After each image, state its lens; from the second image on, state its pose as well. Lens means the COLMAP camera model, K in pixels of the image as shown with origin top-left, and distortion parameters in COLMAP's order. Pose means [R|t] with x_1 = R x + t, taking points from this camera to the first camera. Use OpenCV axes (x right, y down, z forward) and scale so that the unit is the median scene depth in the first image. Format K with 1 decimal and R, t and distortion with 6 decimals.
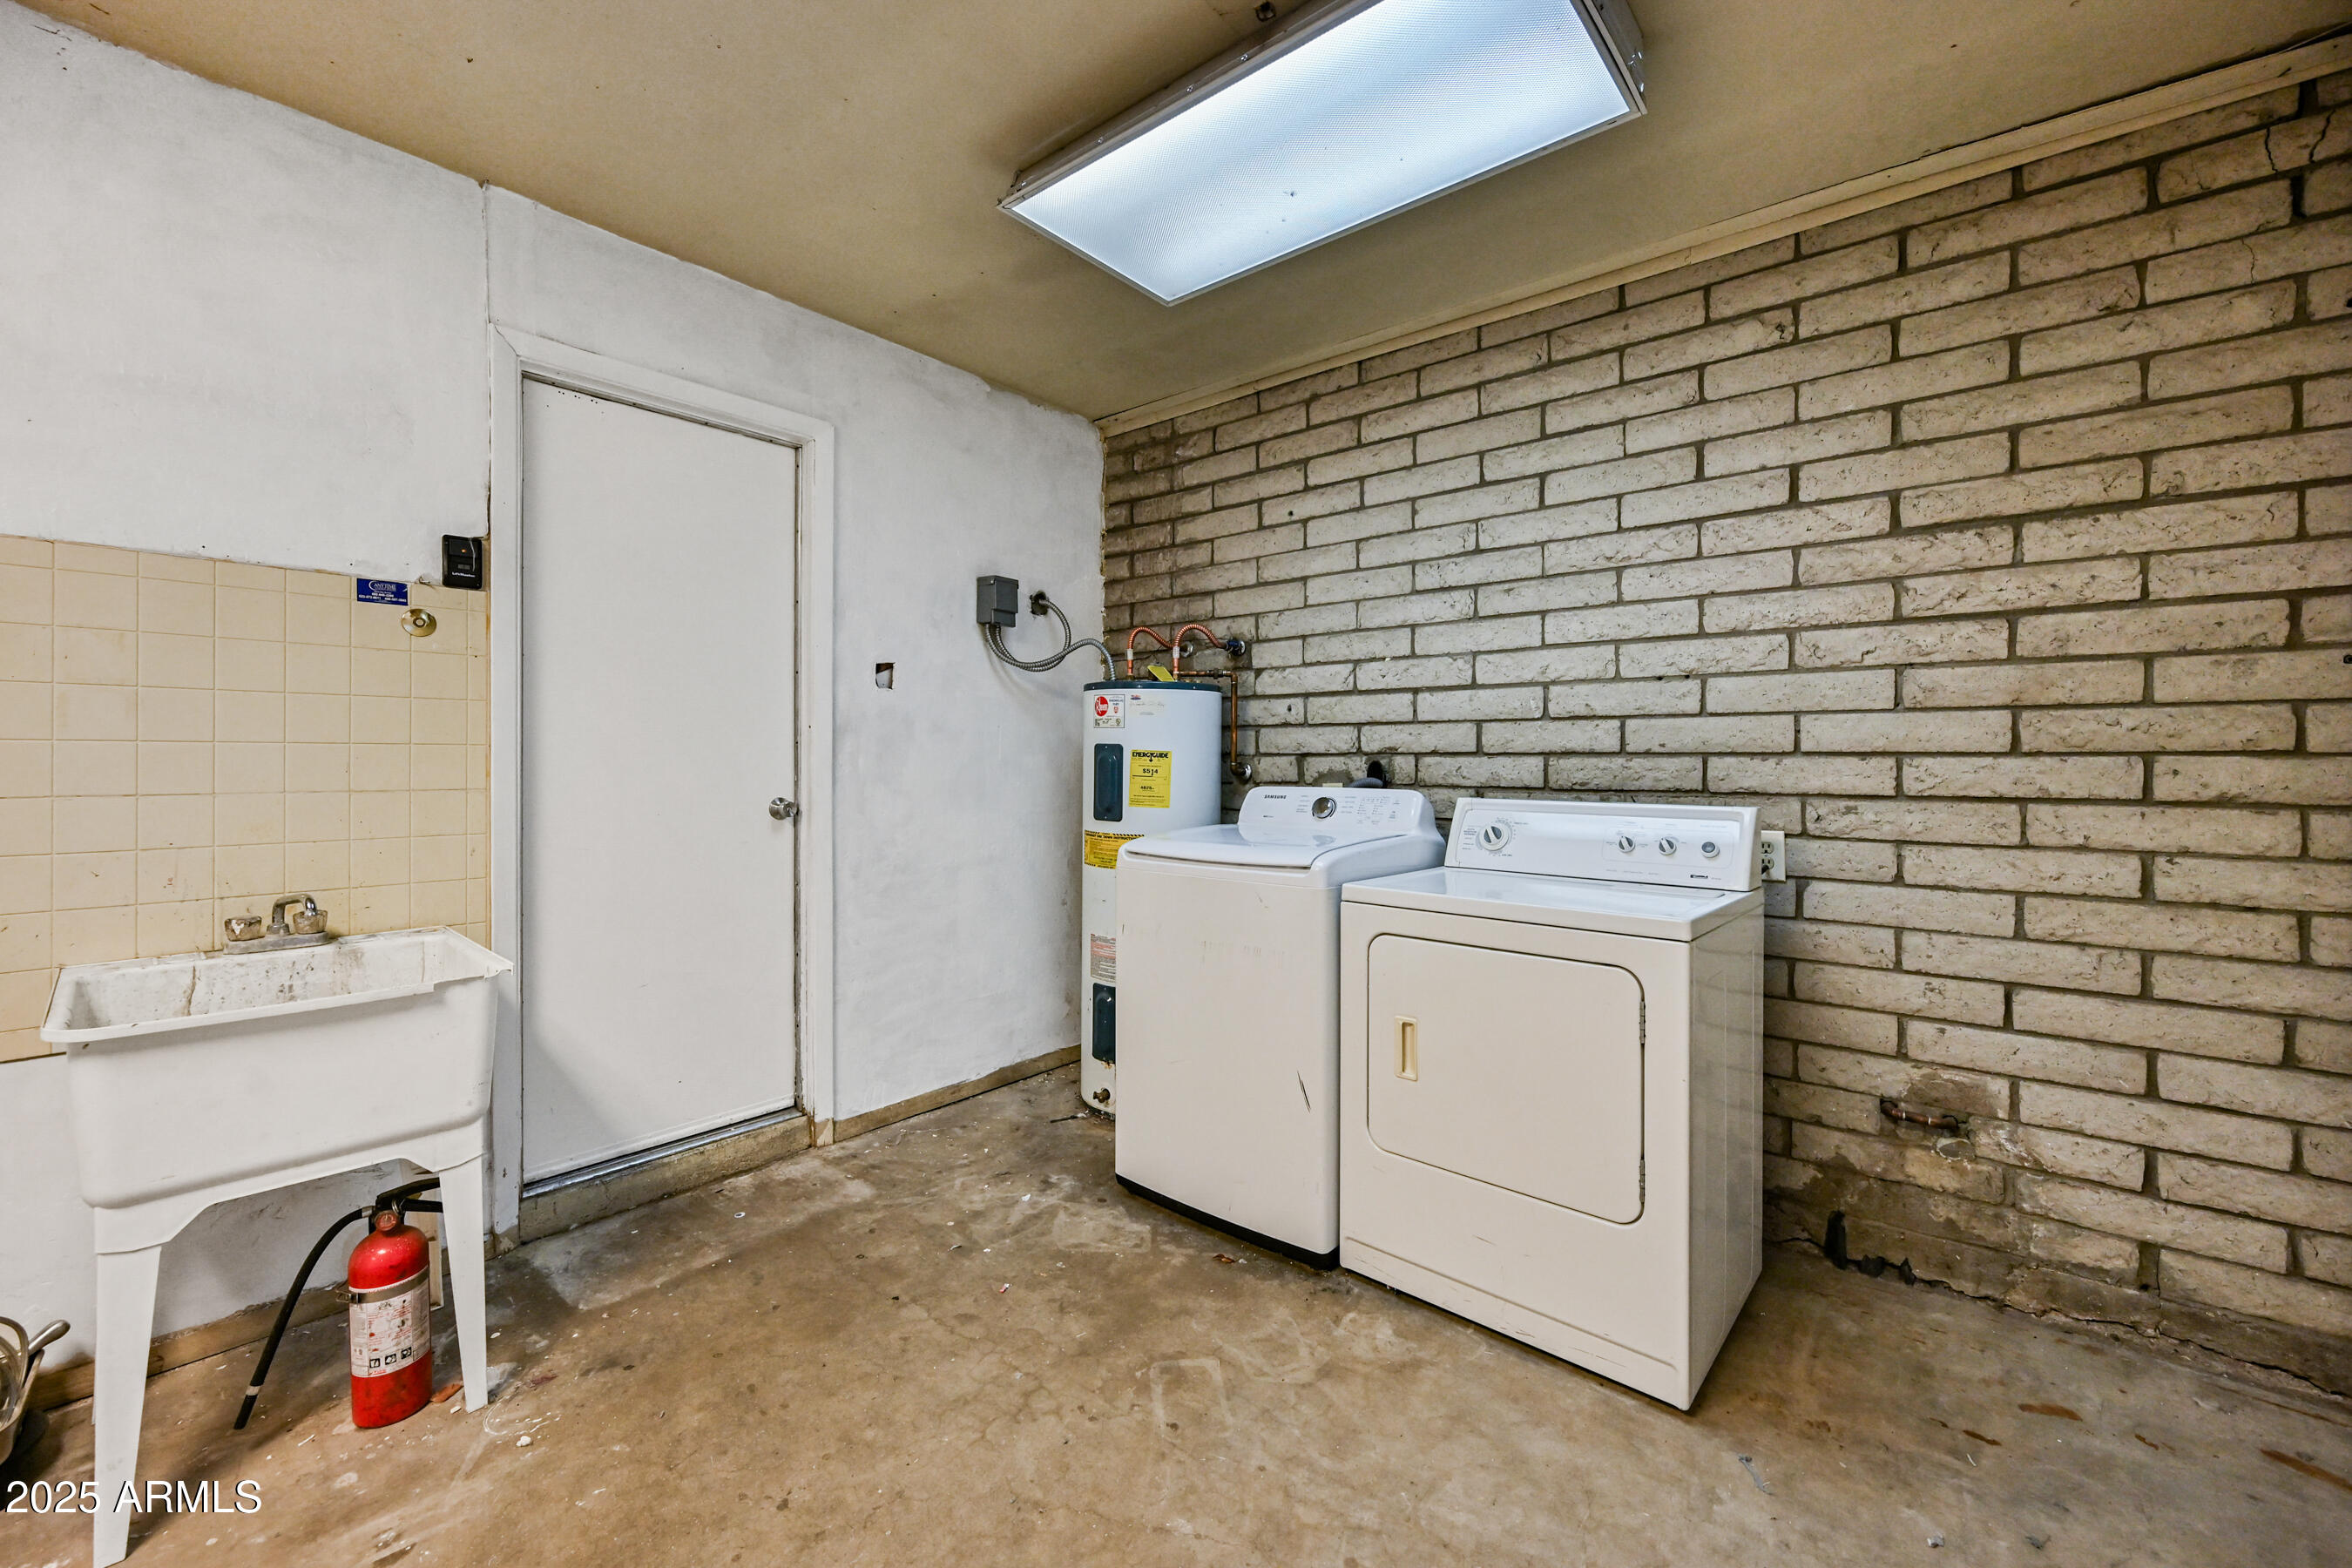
lens RADIAL K [[961.8, 0, 1186.9], [0, 961.8, 751.7], [0, 0, 1]] dist [0.002249, -0.001540]
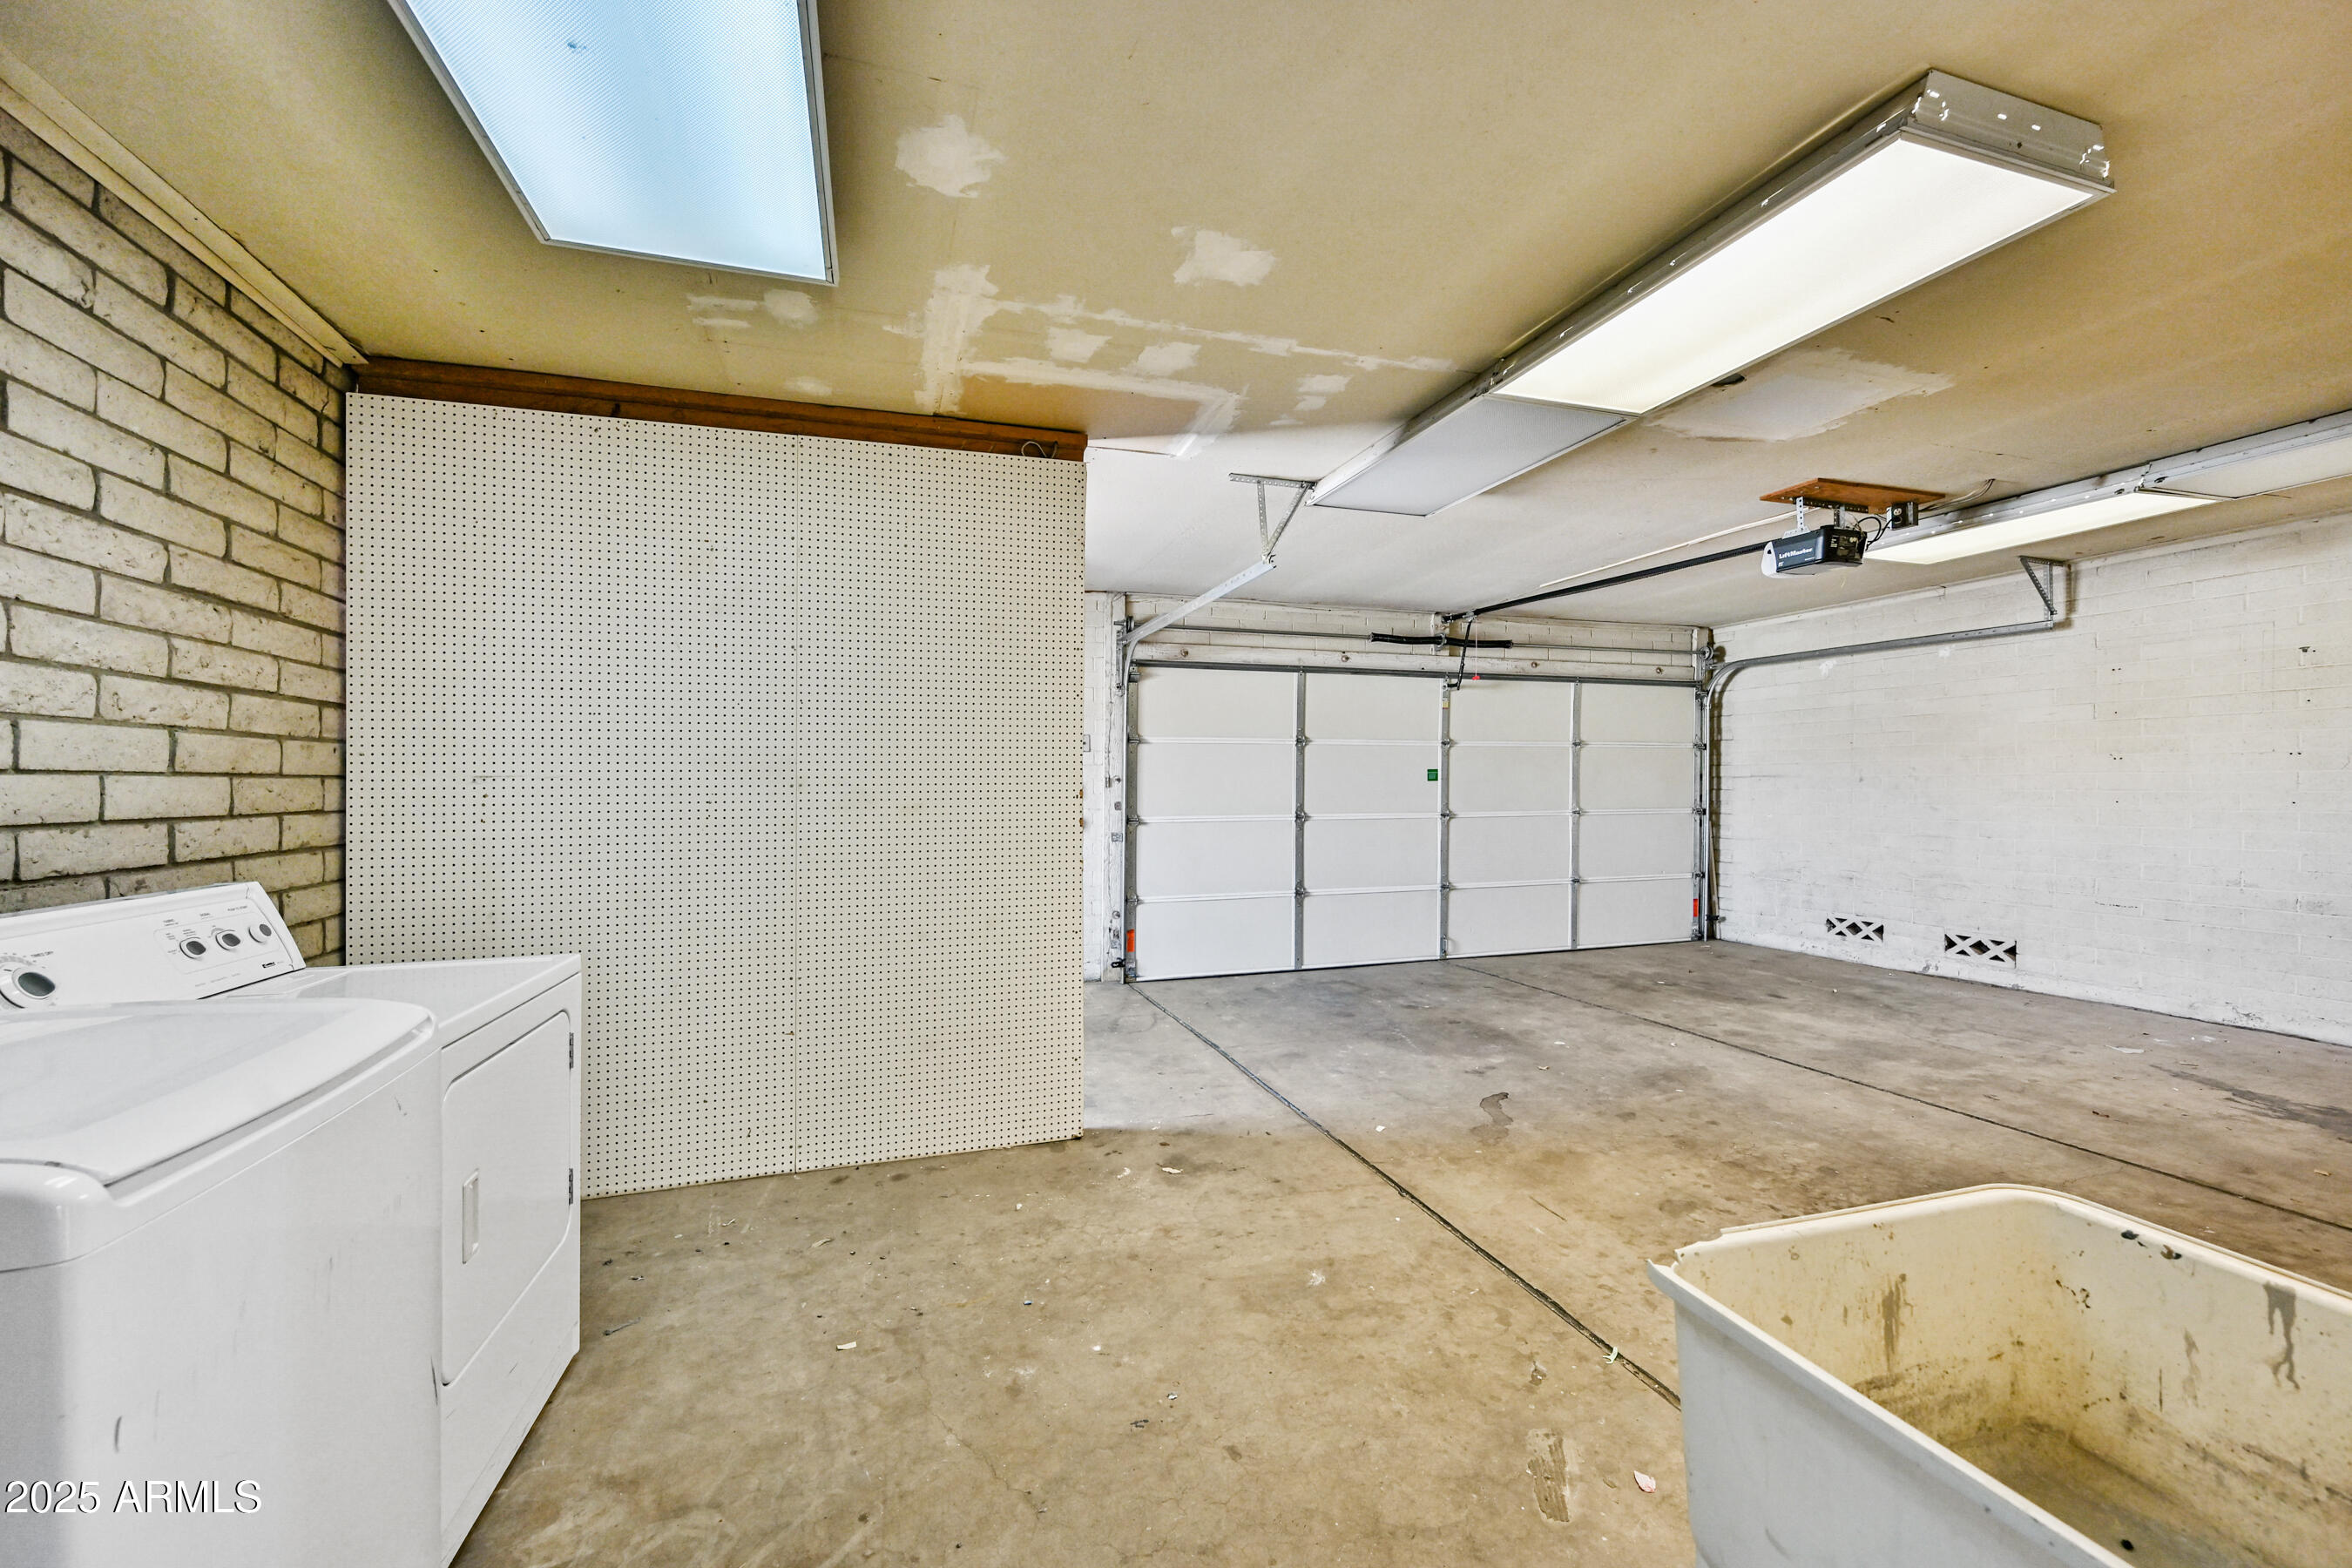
lens RADIAL K [[961.8, 0, 1206.6], [0, 961.8, 795.6], [0, 0, 1]] dist [0.002249, -0.001540]
pose [[-0.857522, -0.001666, 0.514444, -0.541592], [0.003978, 0.999943, 0.009869, -0.022724], [-0.514432, 0.010509, -0.857467, 1.104489]]
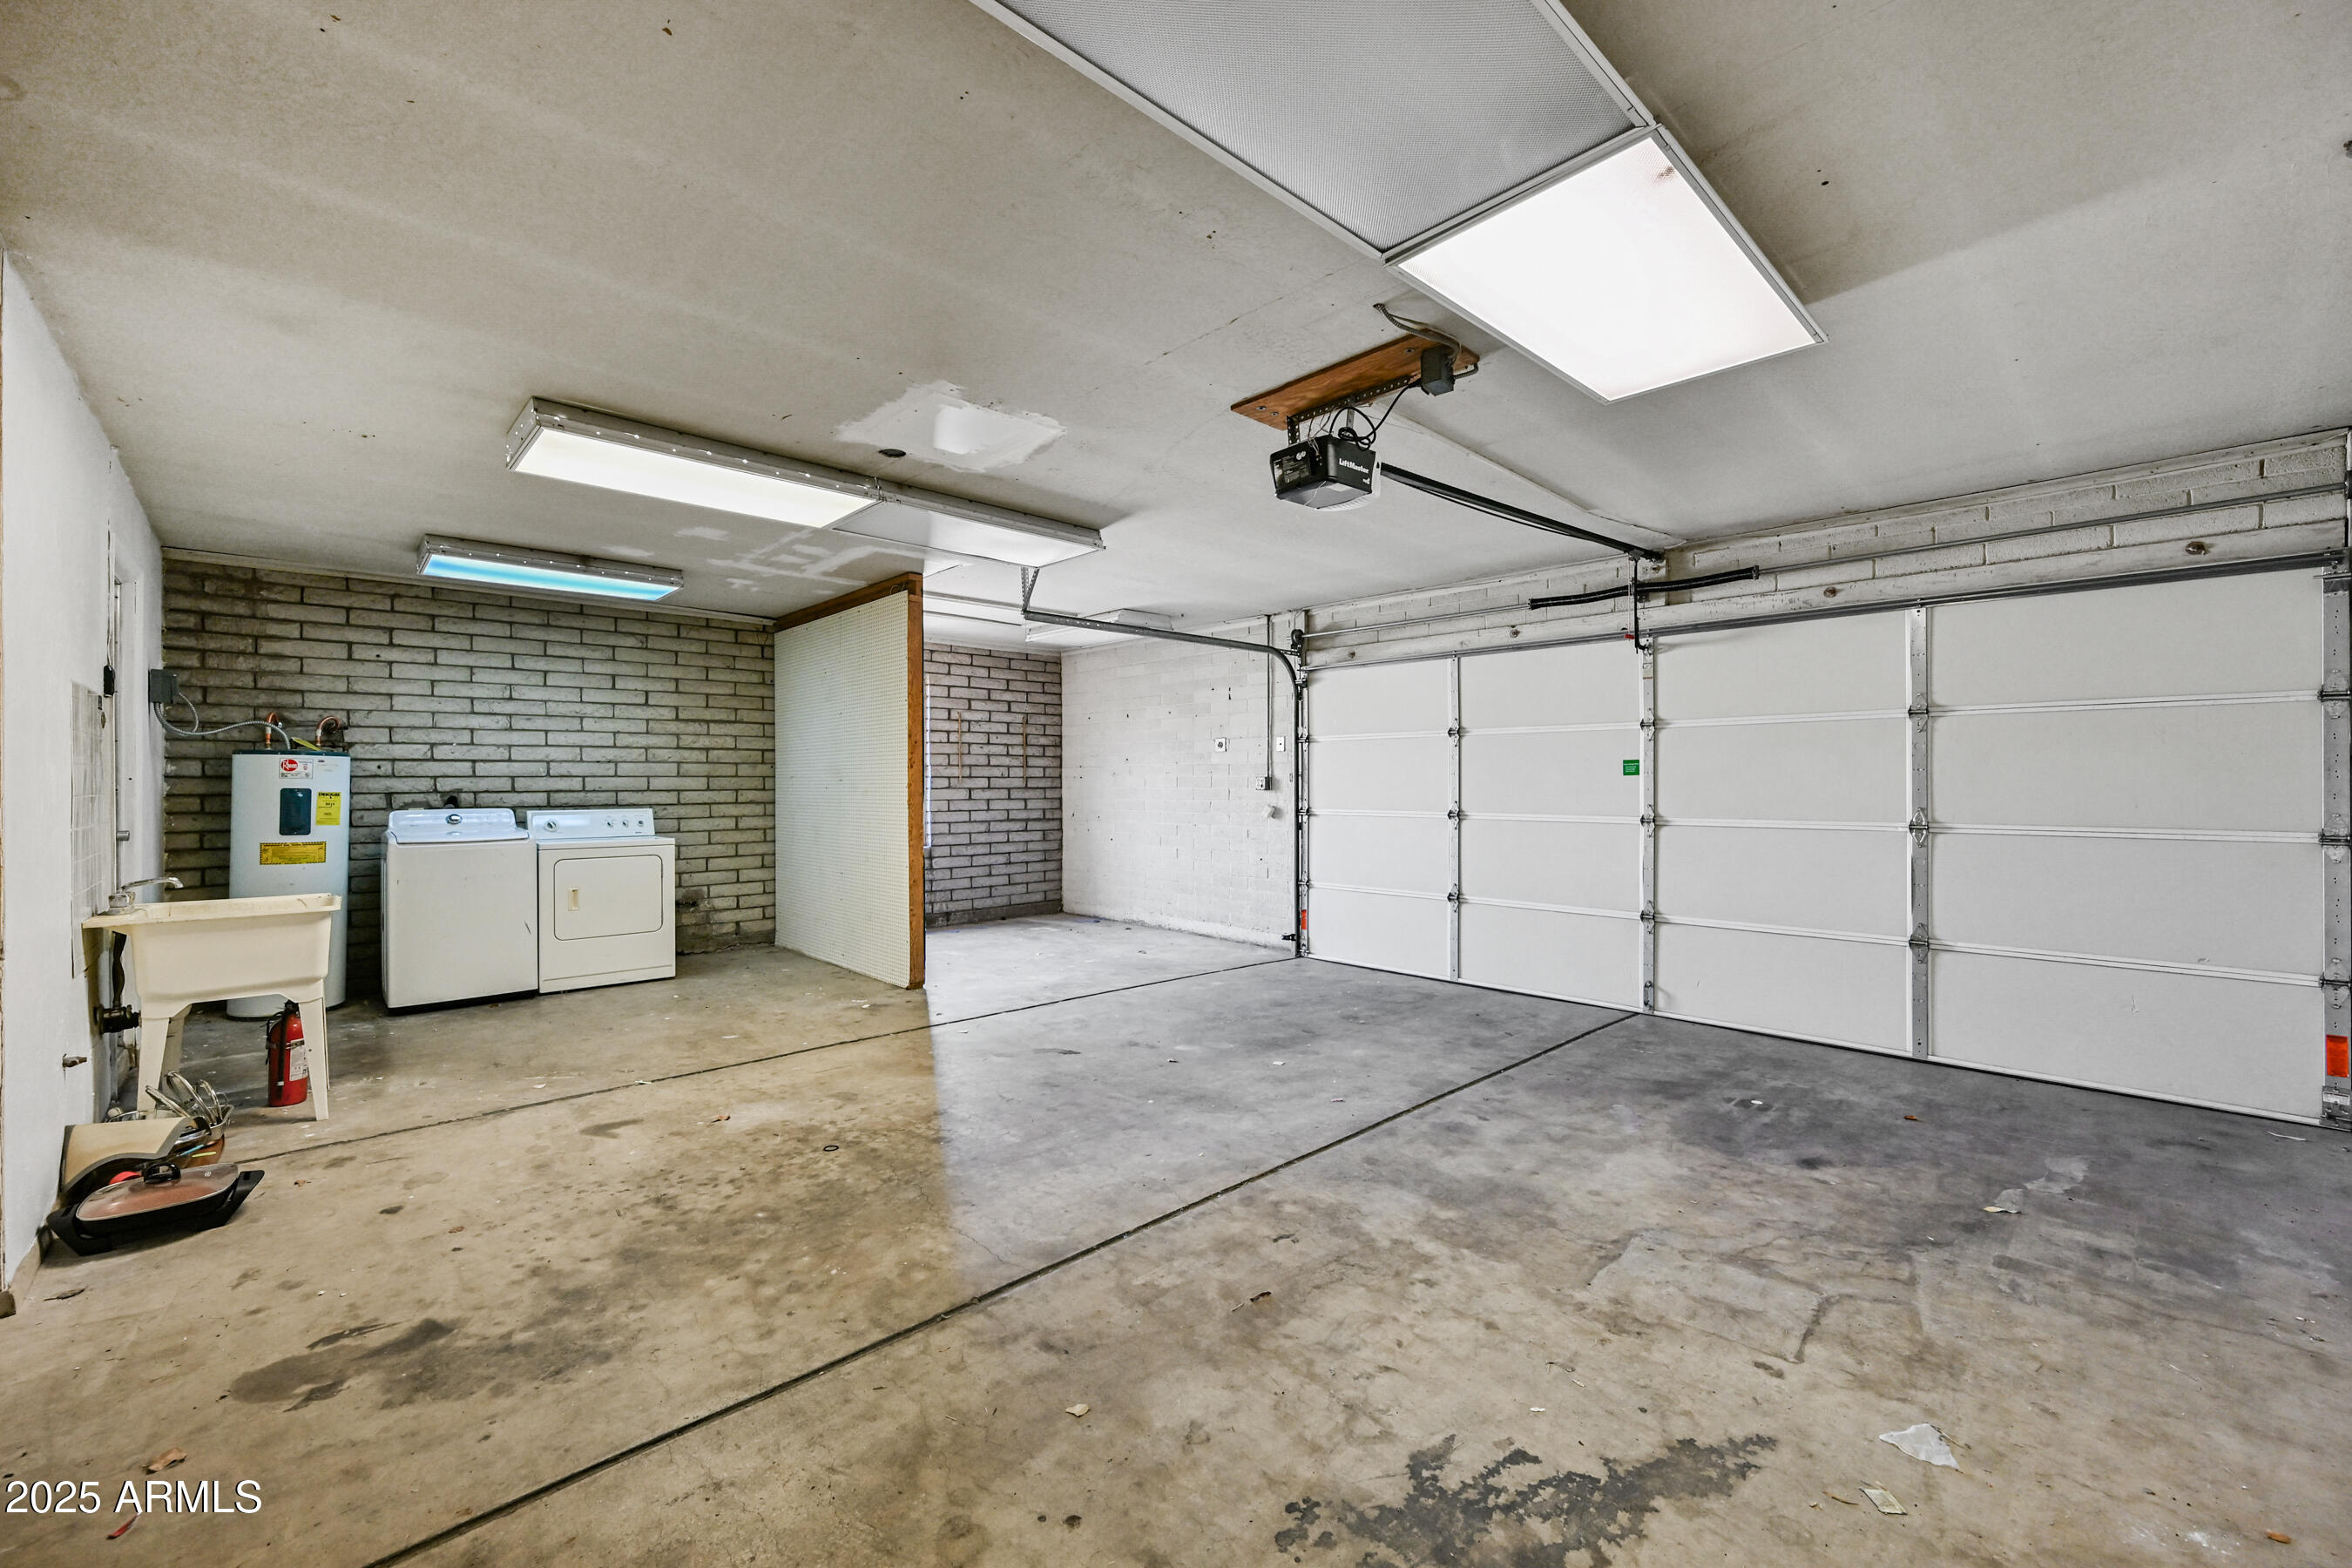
lens RADIAL K [[961.8, 0, 1160.6], [0, 961.8, 788.0], [0, 0, 1]] dist [0.002249, -0.001540]
pose [[0.126243, -0.006839, 0.991976, -1.868738], [0.000480, 0.999977, 0.006833, -0.022445], [-0.991999, -0.000386, 0.126243, -0.822836]]
